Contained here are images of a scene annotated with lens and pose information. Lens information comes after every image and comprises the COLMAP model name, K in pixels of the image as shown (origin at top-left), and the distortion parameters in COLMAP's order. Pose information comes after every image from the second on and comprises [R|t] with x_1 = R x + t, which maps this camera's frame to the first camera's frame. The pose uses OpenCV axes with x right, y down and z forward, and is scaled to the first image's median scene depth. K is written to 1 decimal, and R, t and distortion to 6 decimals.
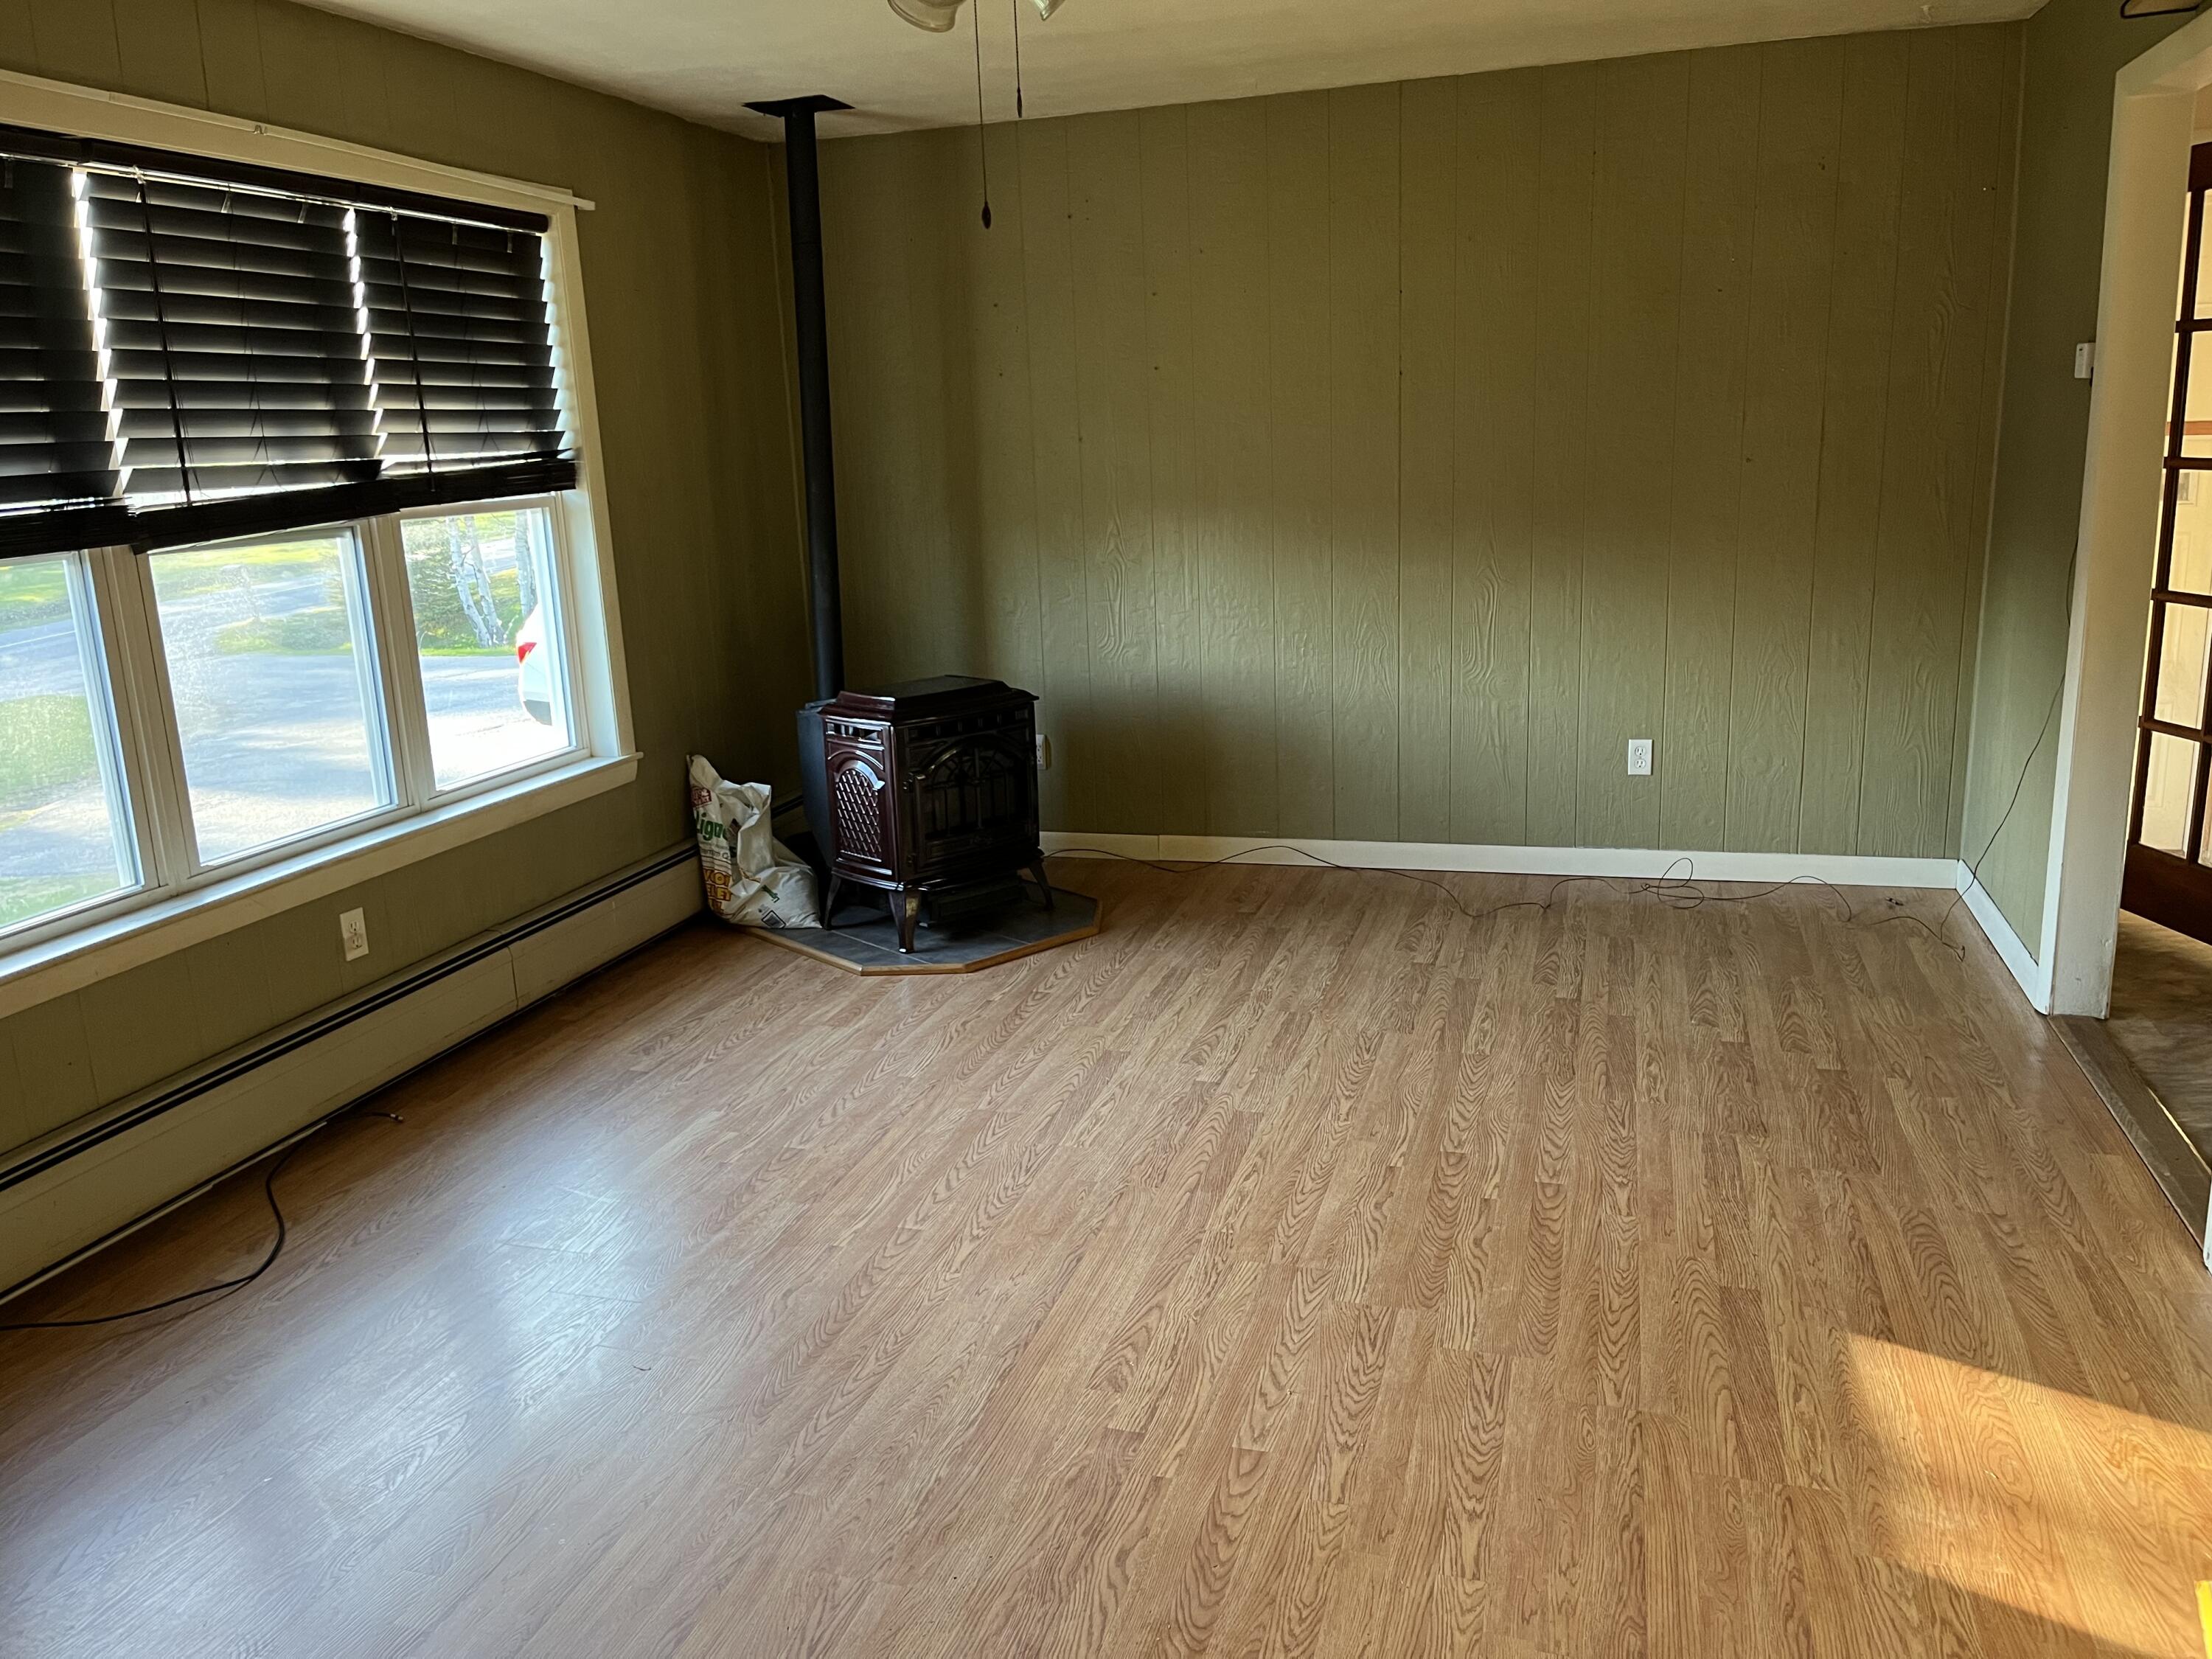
lens RADIAL K [[1690.9, 0, 1128.3], [0, 1690.9, 824.0], [0, 0, 1]] dist [0.044508, -0.041366]
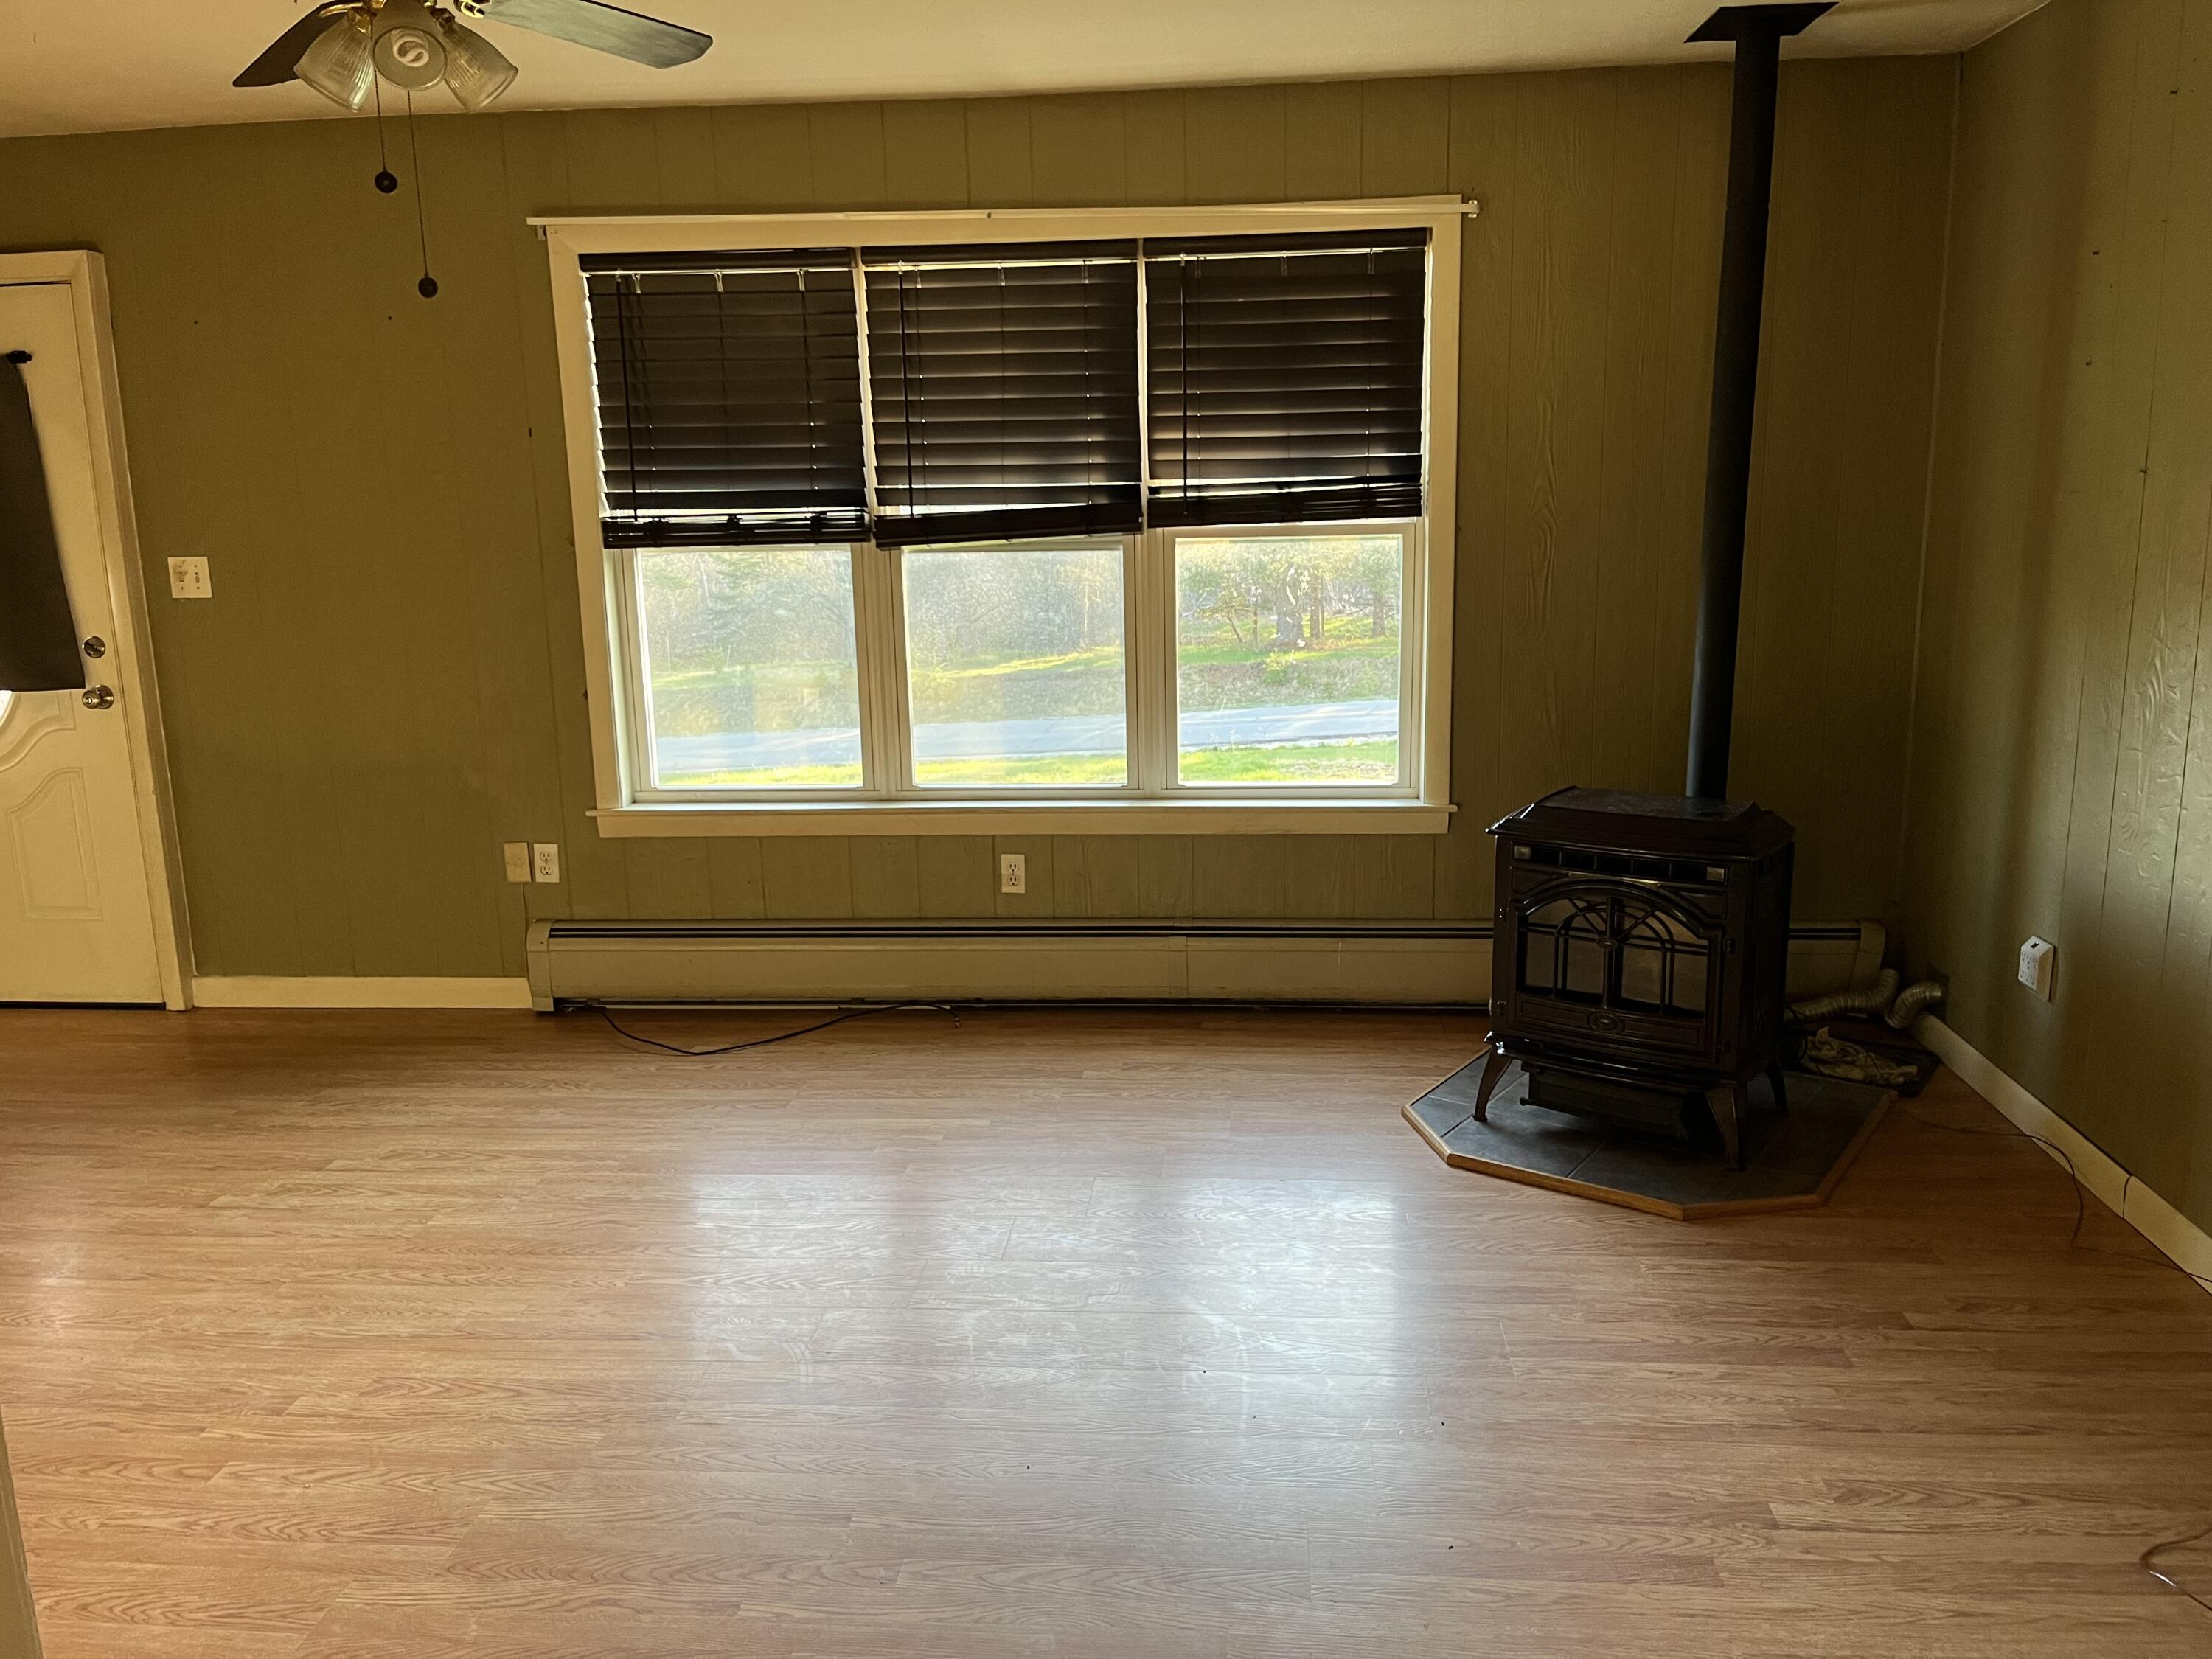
lens RADIAL K [[1690.9, 0, 1123.0], [0, 1690.9, 835.3], [0, 0, 1]] dist [0.044508, -0.041366]
pose [[0.200643, 0.238933, -0.950081, 0.660711], [-0.213254, 0.957199, 0.195687, -0.202158], [0.956172, 0.163345, 0.243009, 0.733461]]
